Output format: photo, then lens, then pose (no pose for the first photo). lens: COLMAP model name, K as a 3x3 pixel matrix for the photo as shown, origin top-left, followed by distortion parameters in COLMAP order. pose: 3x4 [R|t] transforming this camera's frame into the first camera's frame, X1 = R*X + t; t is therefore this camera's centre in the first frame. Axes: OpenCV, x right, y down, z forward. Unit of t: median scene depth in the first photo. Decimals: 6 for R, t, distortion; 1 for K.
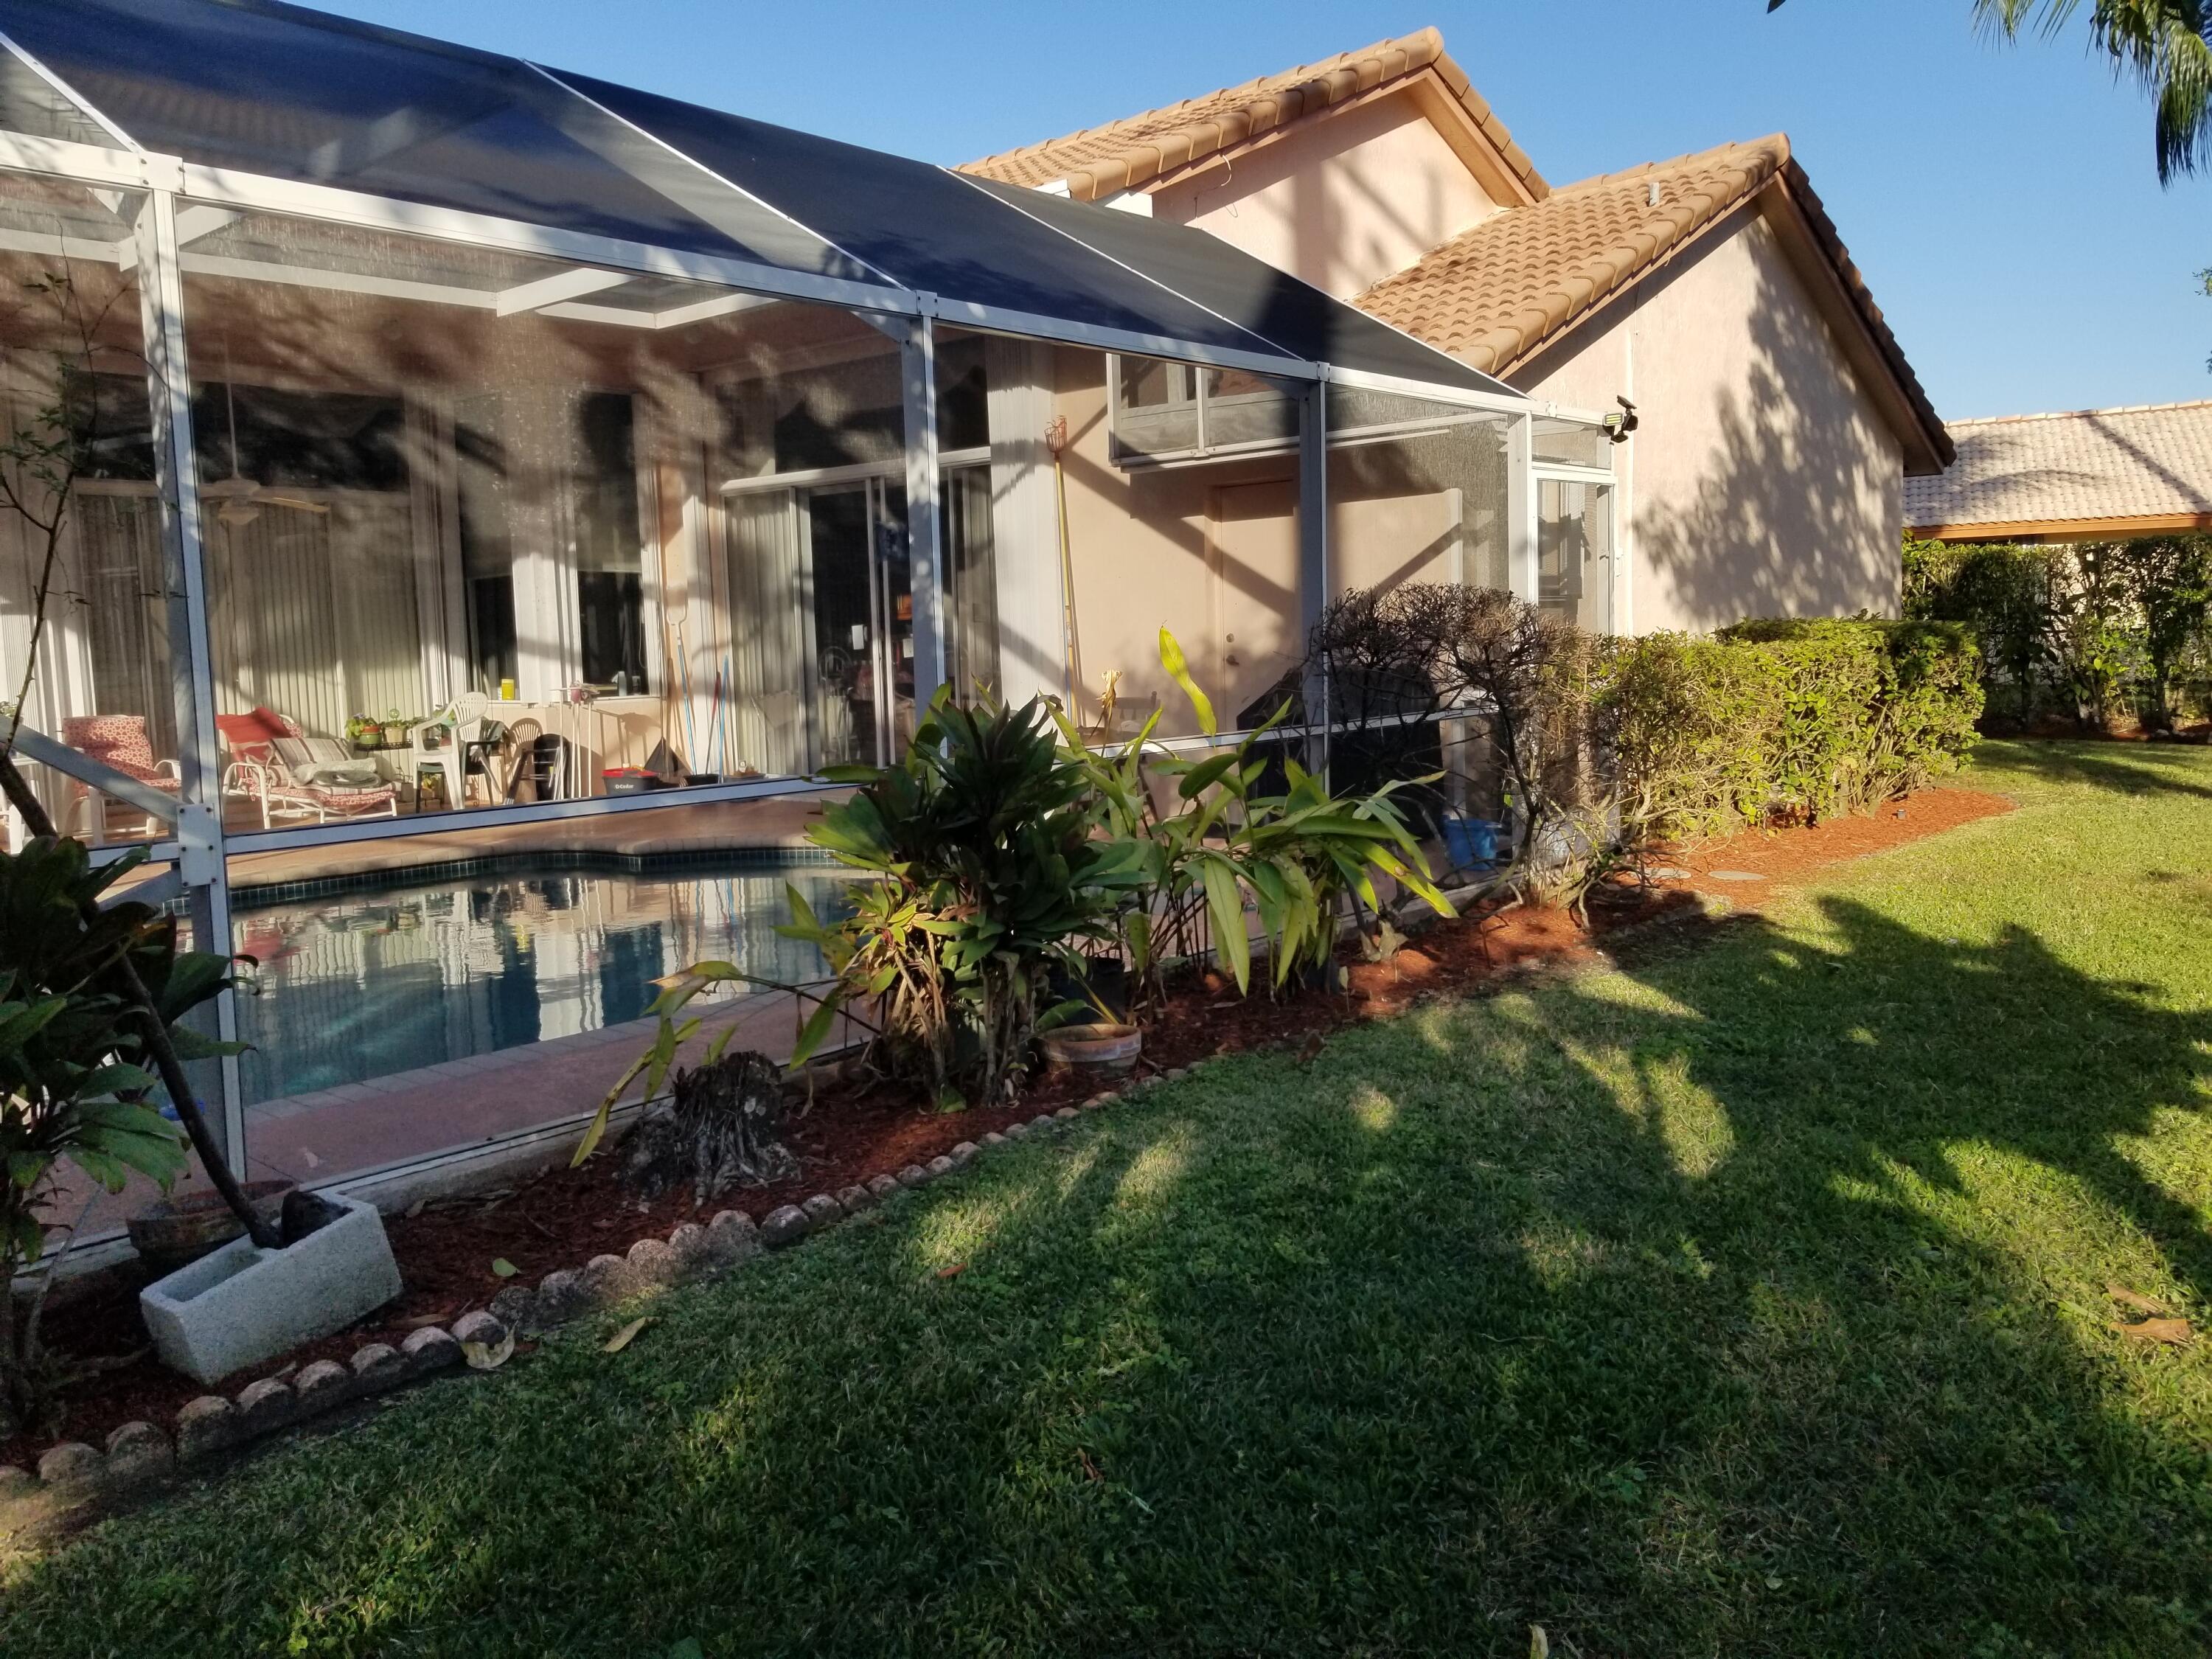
lens RADIAL K [[1733.5, 0, 1106.7], [0, 1733.5, 815.0], [0, 0, 1]] dist [0.047839, -0.068530]
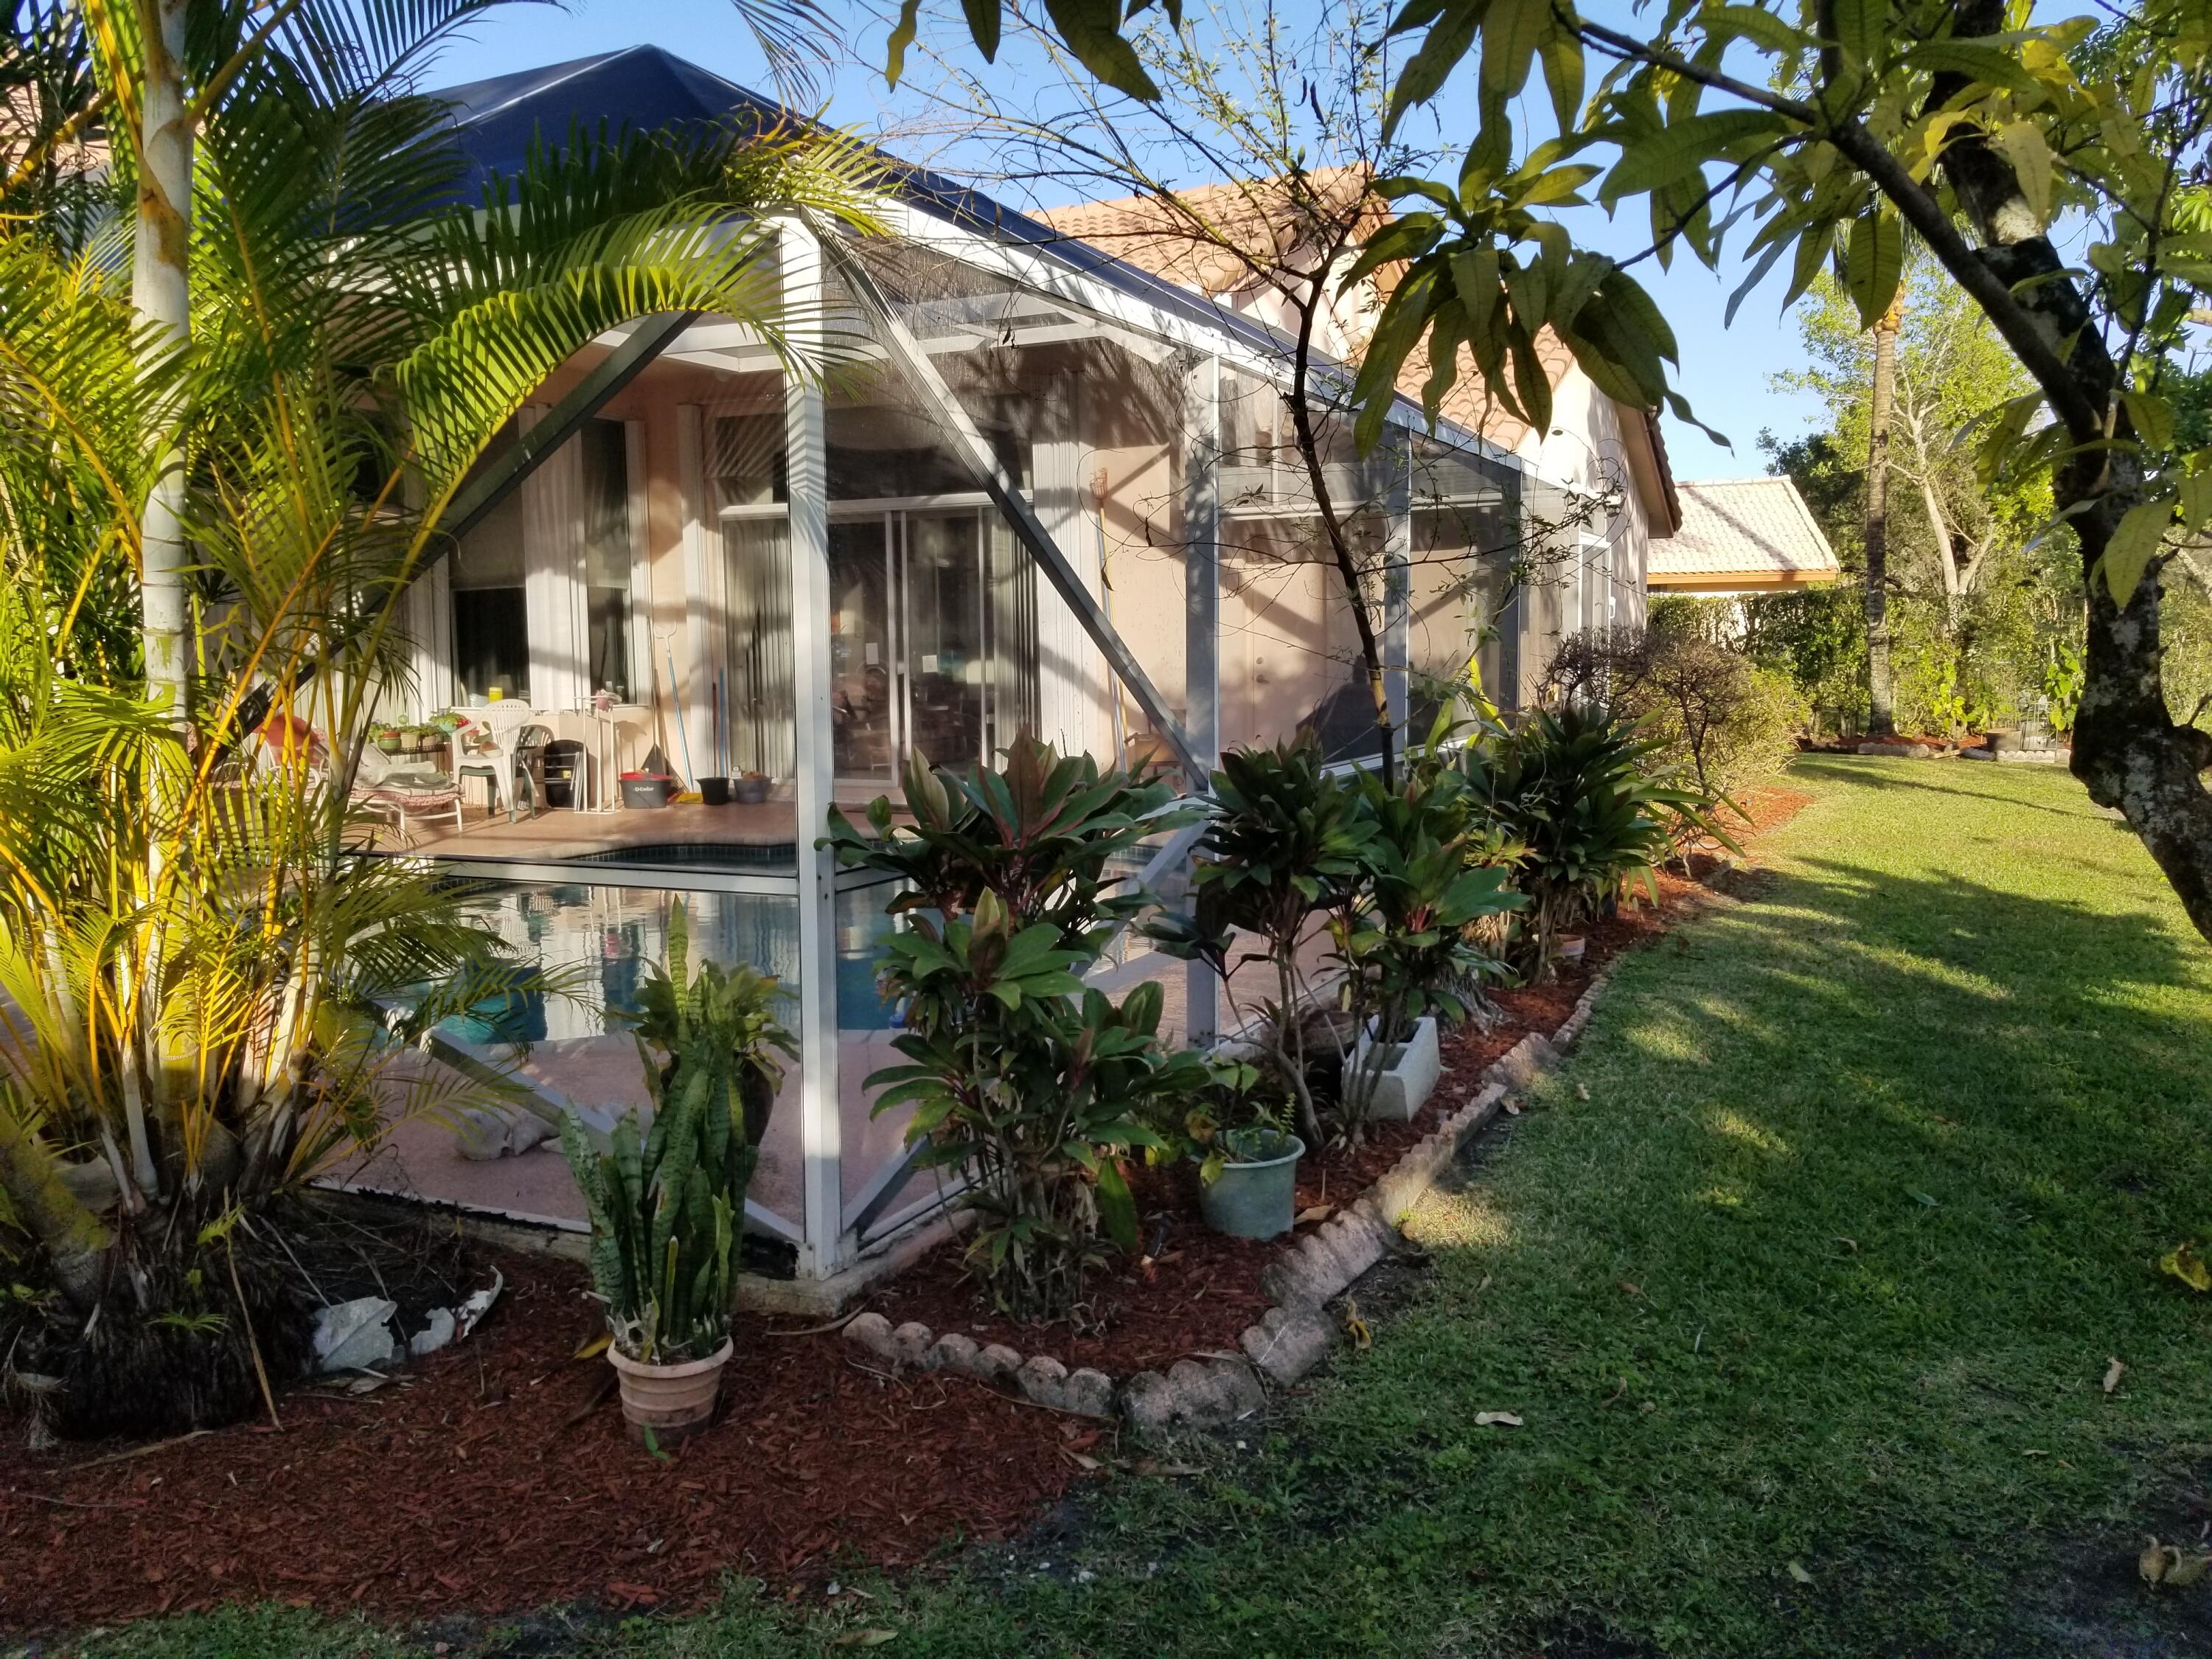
lens RADIAL K [[1733.5, 0, 1104.9], [0, 1733.5, 838.0], [0, 0, 1]] dist [0.047839, -0.068530]
pose [[0.965027, -0.010452, 0.261941, -0.269580], [0.010080, 0.999945, 0.002763, 0.012756], [-0.261955, -0.000026, 0.965080, -0.104533]]
